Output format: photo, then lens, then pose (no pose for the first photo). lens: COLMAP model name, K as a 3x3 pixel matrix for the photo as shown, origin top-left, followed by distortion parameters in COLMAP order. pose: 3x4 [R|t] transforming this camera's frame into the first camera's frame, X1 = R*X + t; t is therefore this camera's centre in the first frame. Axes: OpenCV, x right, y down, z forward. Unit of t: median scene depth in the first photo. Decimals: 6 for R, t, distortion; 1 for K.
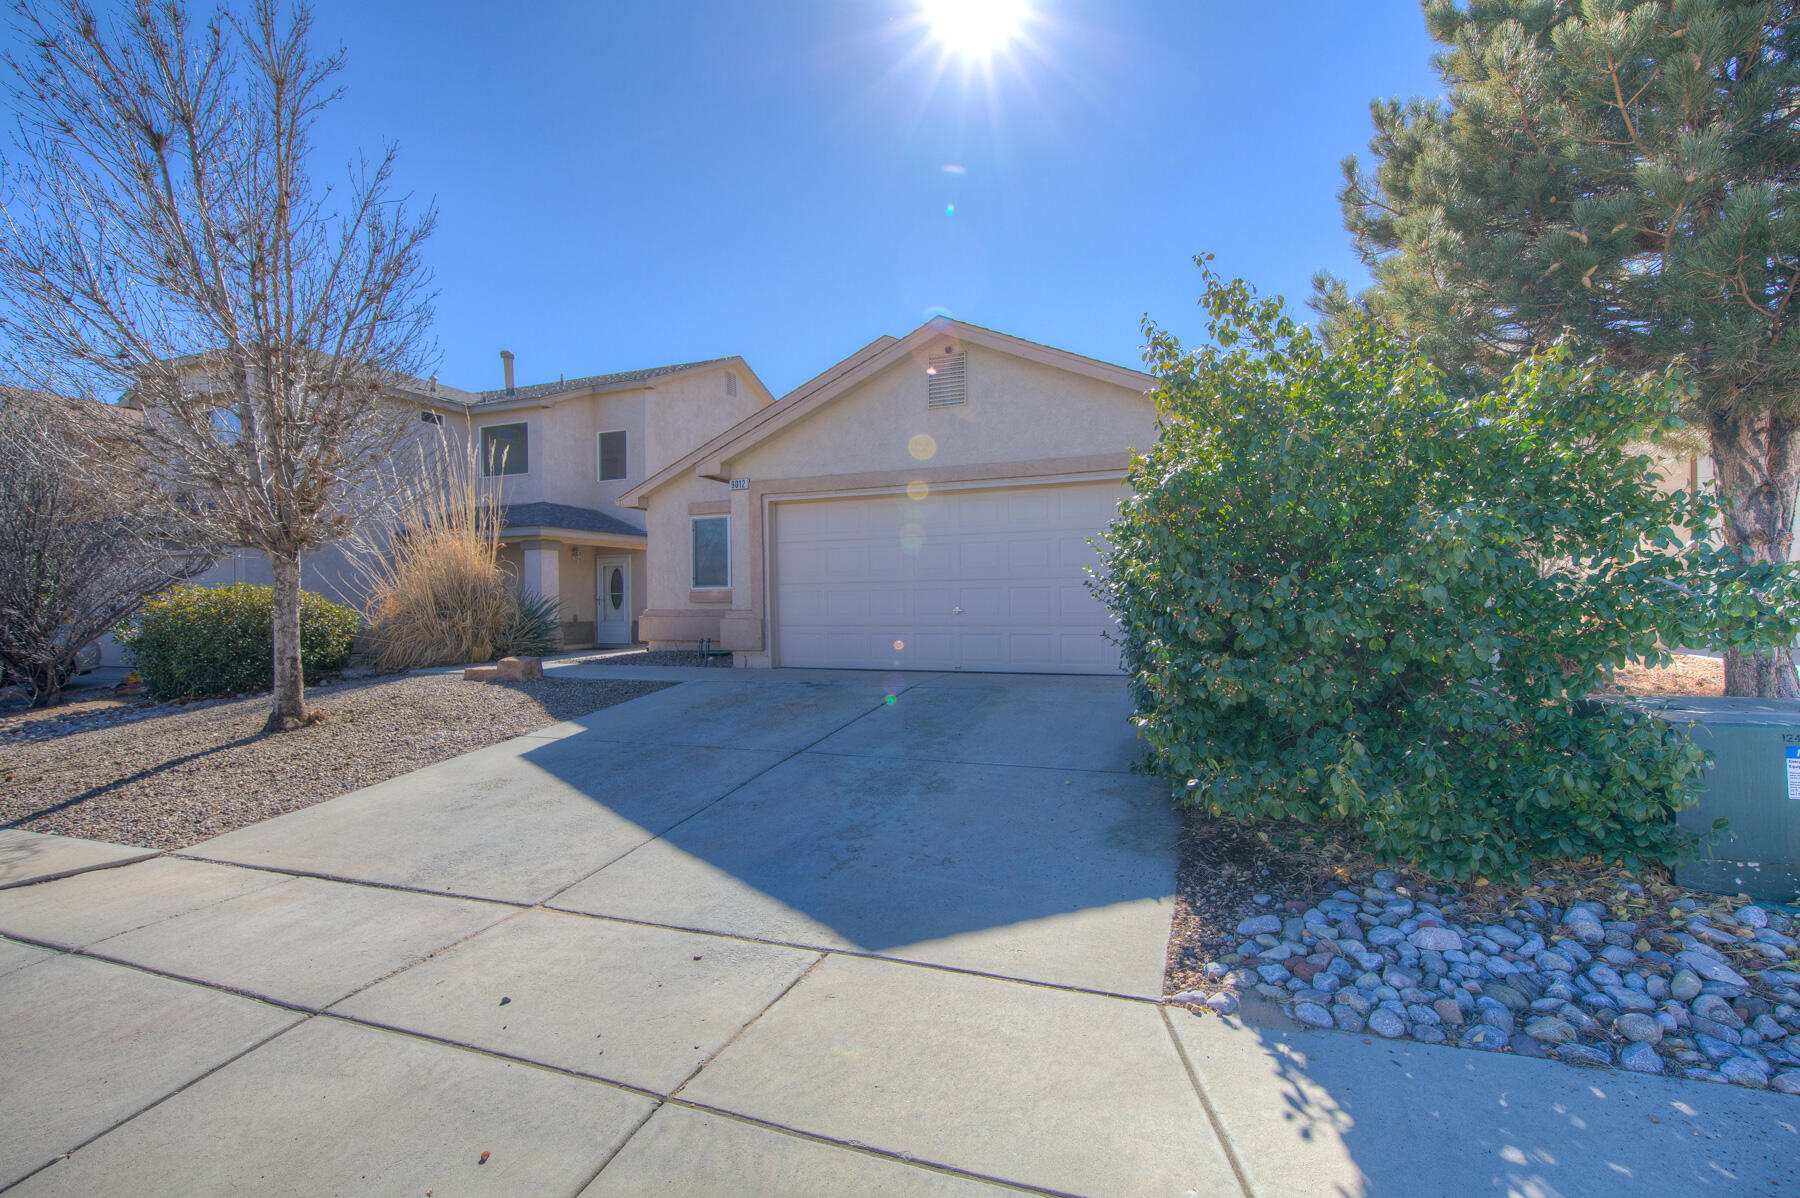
lens RADIAL K [[808.1, 0, 899.4], [0, 808.1, 609.7], [0, 0, 1]] dist [0.000786, -0.000539]
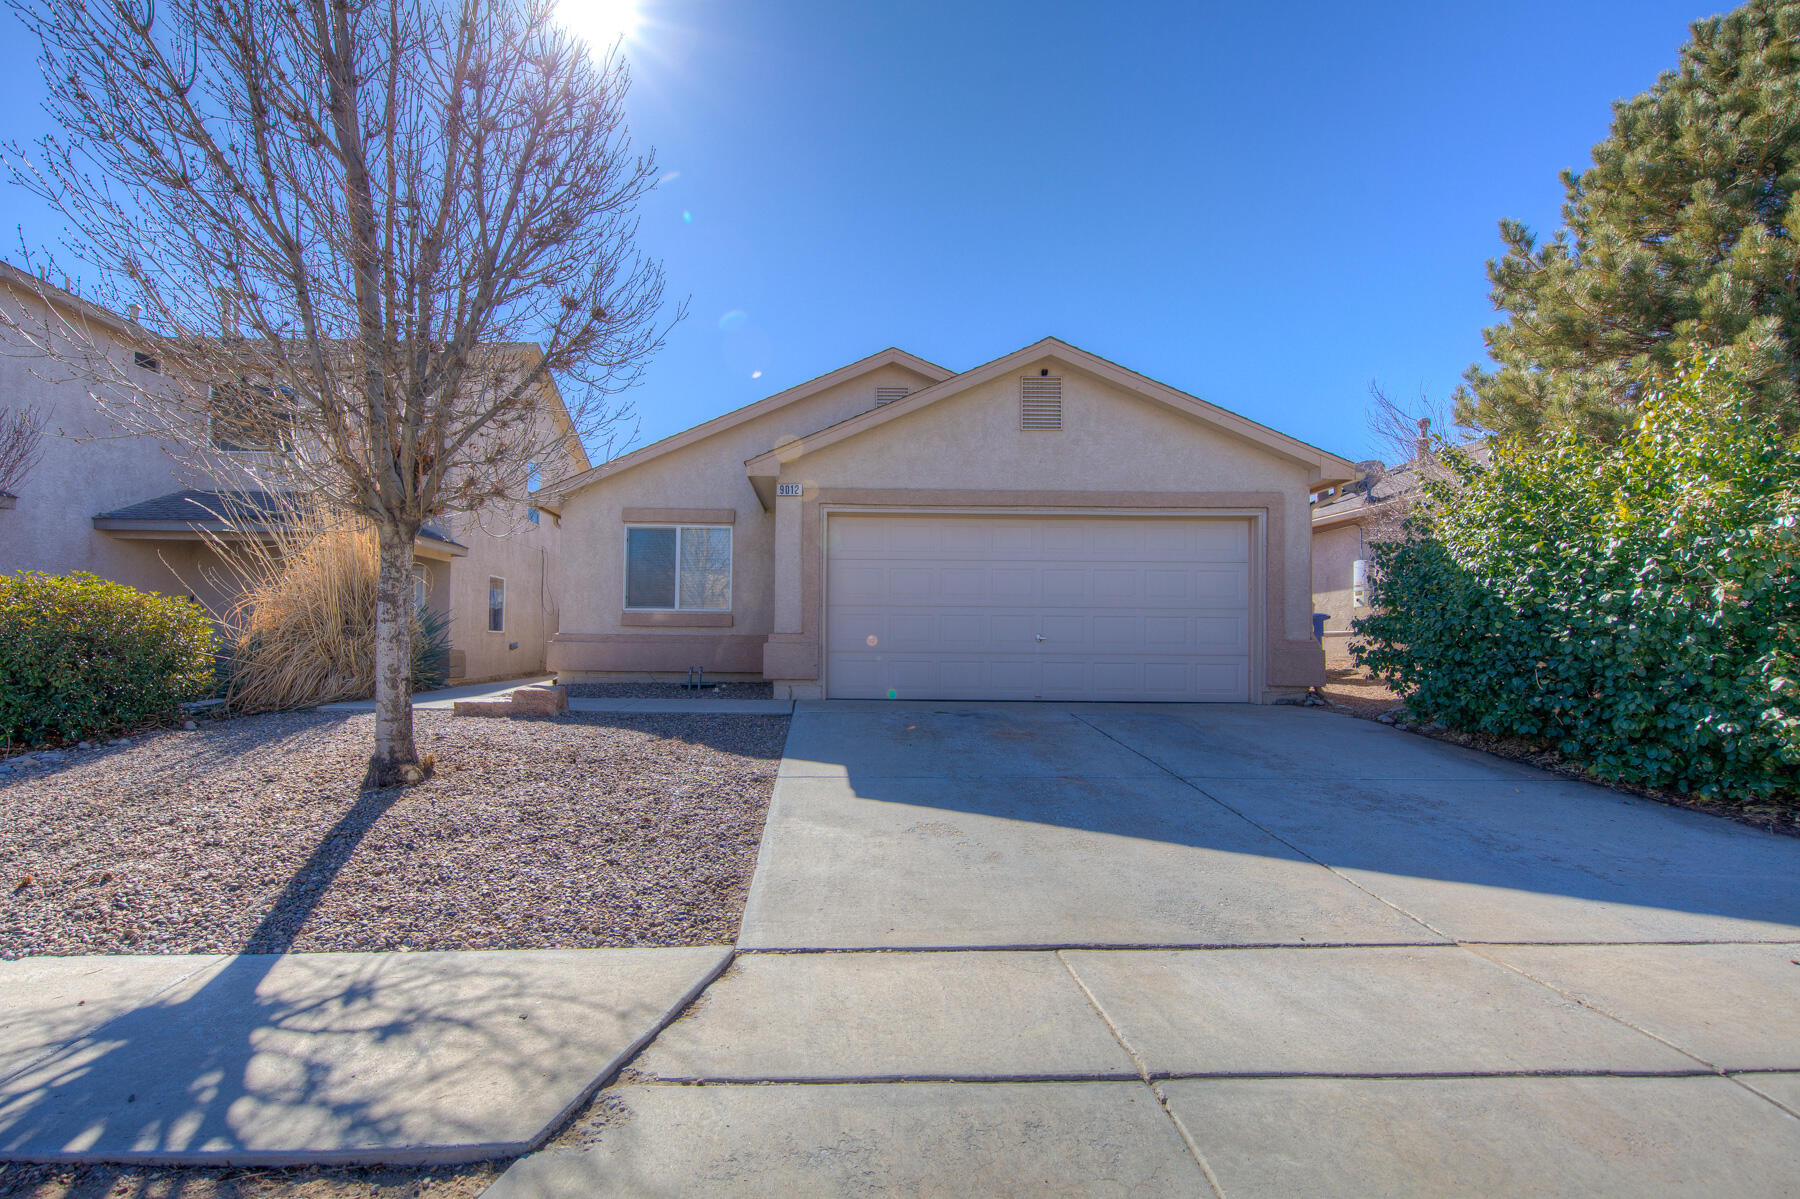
lens RADIAL K [[833.7, 0, 899.5], [0, 833.7, 624.8], [0, 0, 1]] dist [0.004142, -0.000110]
pose [[0.927601, 0.029003, 0.372444, -0.476088], [-0.017180, 0.999239, -0.035025, 0.023551], [-0.373176, 0.026091, 0.927394, 0.134810]]
